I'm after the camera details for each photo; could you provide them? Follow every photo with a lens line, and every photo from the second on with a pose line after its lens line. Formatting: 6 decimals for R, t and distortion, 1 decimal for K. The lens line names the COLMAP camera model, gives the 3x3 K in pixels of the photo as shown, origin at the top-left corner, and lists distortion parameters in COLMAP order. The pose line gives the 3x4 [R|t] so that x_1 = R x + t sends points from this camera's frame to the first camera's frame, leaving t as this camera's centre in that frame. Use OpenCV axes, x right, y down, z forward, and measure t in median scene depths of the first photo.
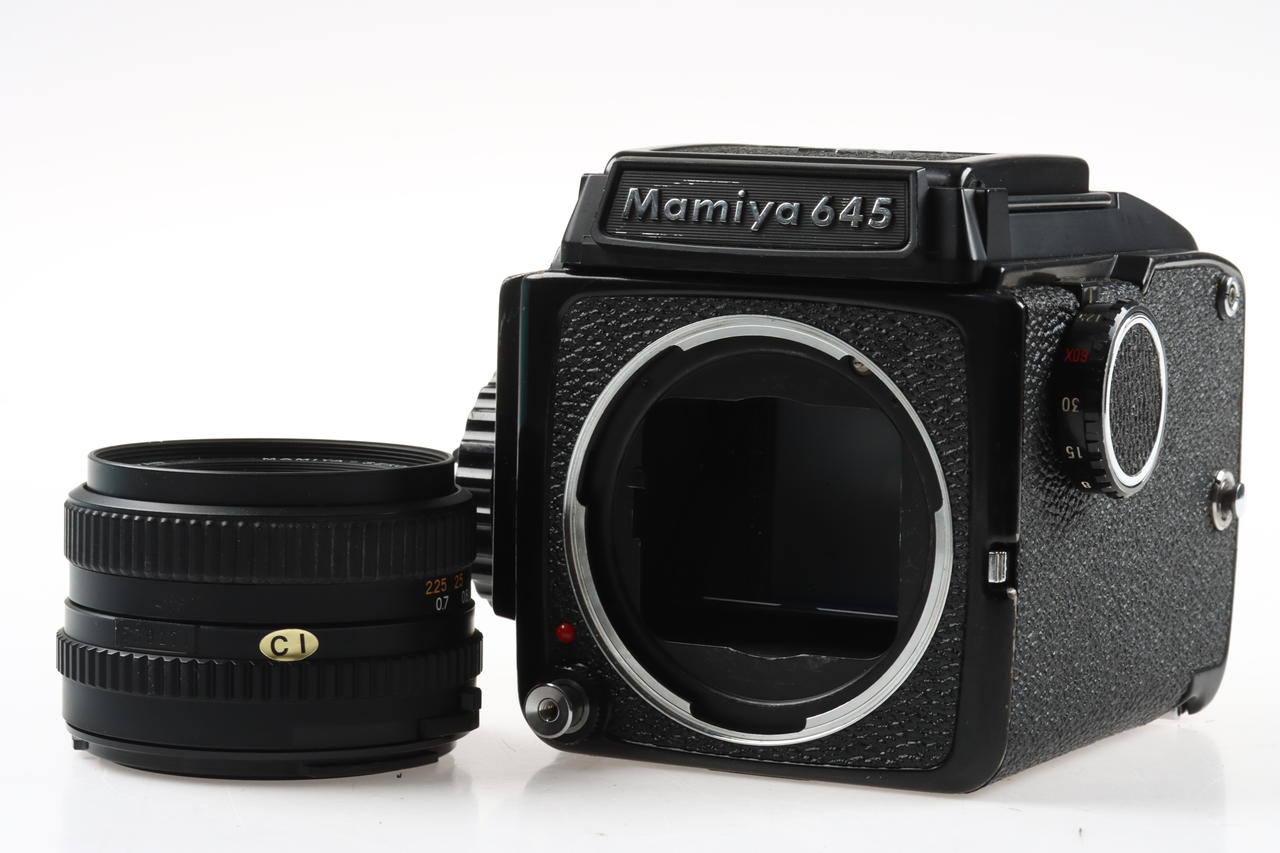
lens RADIAL K [[3698.4, 0, 640.3], [0, 3698.4, 417.5], [0, 0, 1]] dist [-0.102348, 0.000000]
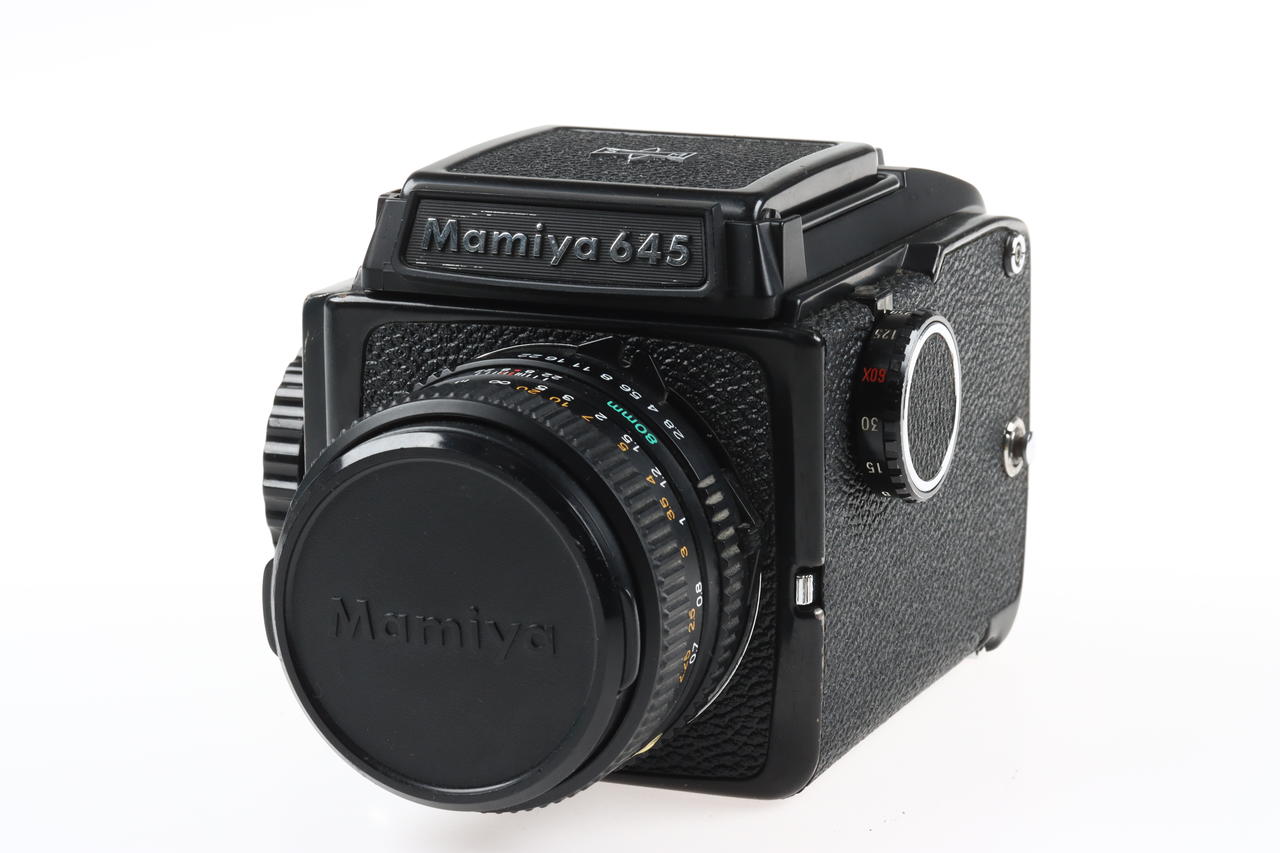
lens RADIAL K [[3698.4, 0, 636.6], [0, 3698.4, 429.8], [0, 0, 1]] dist [-0.102348, 0.000000]
pose [[0.996896, -0.049002, 0.061616, -0.011049], [0.039855, 0.989095, 0.141784, -0.145874], [-0.067892, -0.138888, 0.987978, -0.010234]]
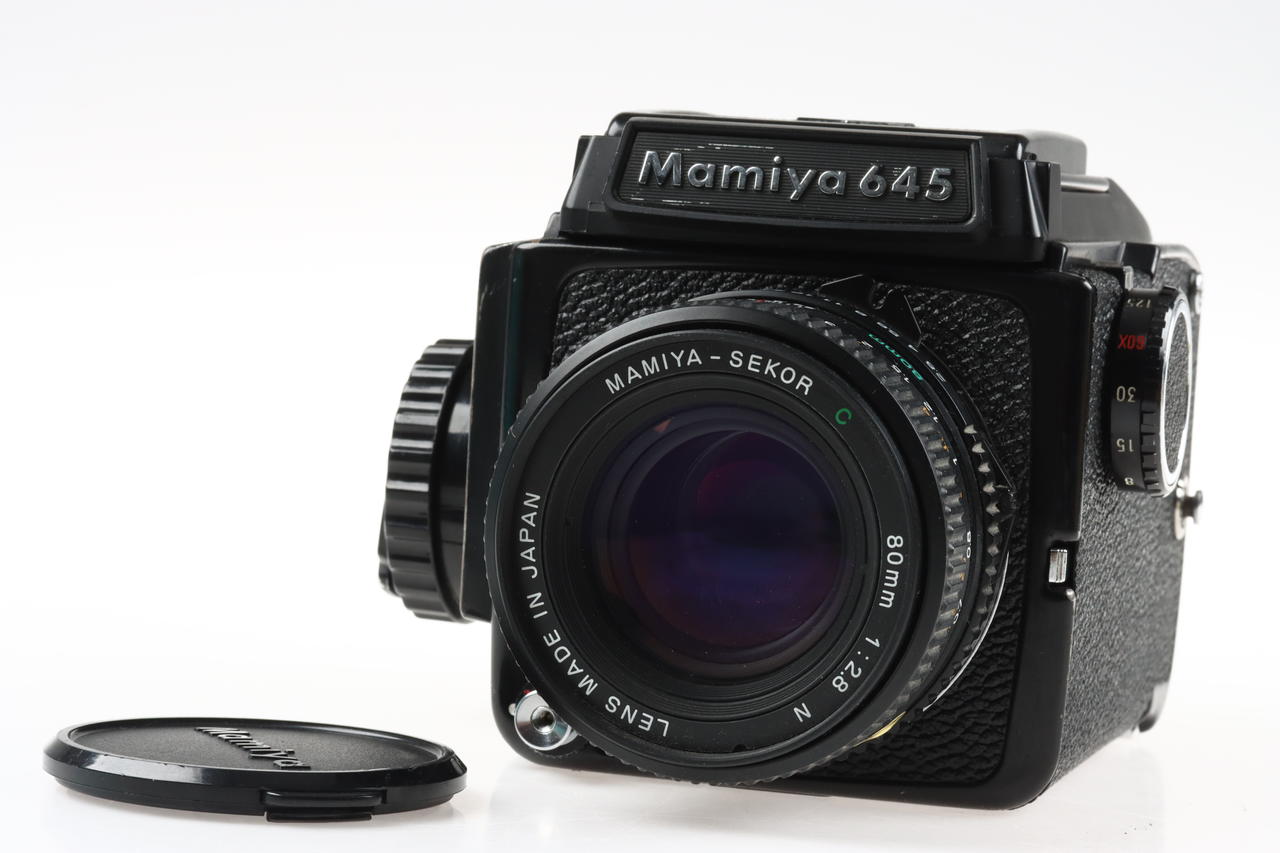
lens RADIAL K [[3698.4, 0, 642.4], [0, 3698.4, 430.9], [0, 0, 1]] dist [-0.102348, 0.000000]
pose [[0.980673, 0.019874, 0.194640, -0.181481], [-0.017750, 0.999762, -0.012652, 0.019184], [-0.194845, 0.008953, 0.980793, 0.099265]]
